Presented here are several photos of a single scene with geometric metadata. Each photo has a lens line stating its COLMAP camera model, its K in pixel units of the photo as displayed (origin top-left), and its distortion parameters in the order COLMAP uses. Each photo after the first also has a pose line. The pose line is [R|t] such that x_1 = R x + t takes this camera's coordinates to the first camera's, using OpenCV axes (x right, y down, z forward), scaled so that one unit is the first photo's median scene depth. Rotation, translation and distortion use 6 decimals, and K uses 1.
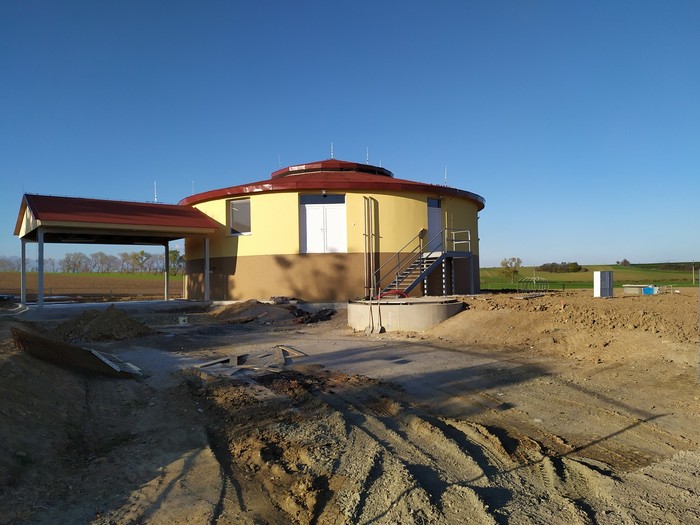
lens RADIAL K [[518.4, 0, 349.3], [0, 518.4, 269.4], [0, 0, 1]] dist [0.060471, -0.052265]
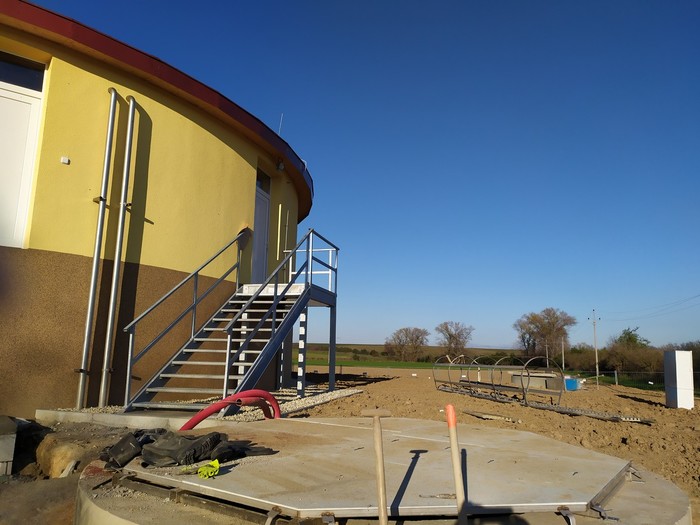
lens RADIAL K [[518.4, 0, 351.7], [0, 518.4, 260.7], [0, 0, 1]] dist [0.060471, -0.052265]
pose [[0.786908, 0.145551, 0.599659, -0.034581], [-0.050207, 0.983664, -0.172872, 0.015405], [-0.615024, 0.105927, 0.781361, 0.624370]]
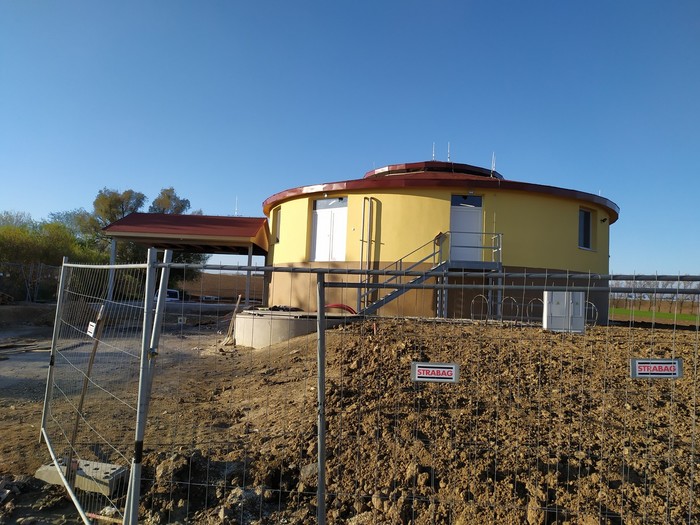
lens RADIAL K [[518.4, 0, 352.3], [0, 518.4, 260.3], [0, 0, 1]] dist [0.060471, -0.052265]
pose [[0.815629, 0.005998, -0.578544, 0.490373], [-0.039968, 0.998142, -0.045999, 0.005892], [0.577193, 0.060642, 0.814353, 0.270796]]
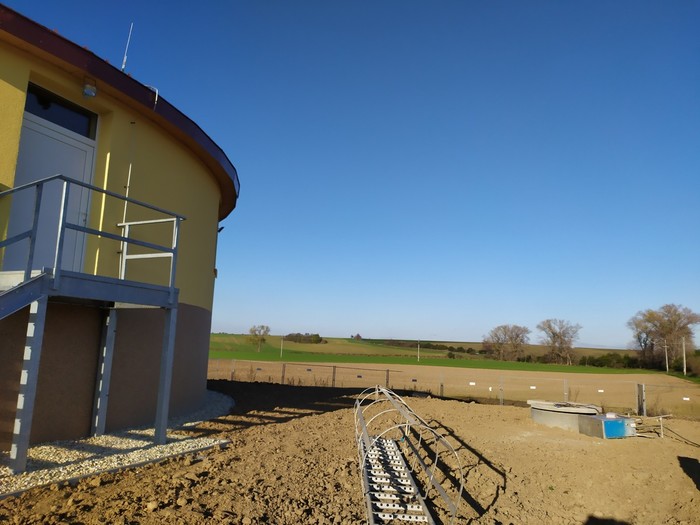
lens RADIAL K [[518.4, 0, 347.6], [0, 518.4, 262.2], [0, 0, 1]] dist [0.060471, -0.052265]
pose [[0.889792, 0.124433, 0.439075, 0.190638], [-0.062657, 0.986309, -0.152542, -0.009445], [-0.452045, 0.108220, 0.885406, 0.692354]]
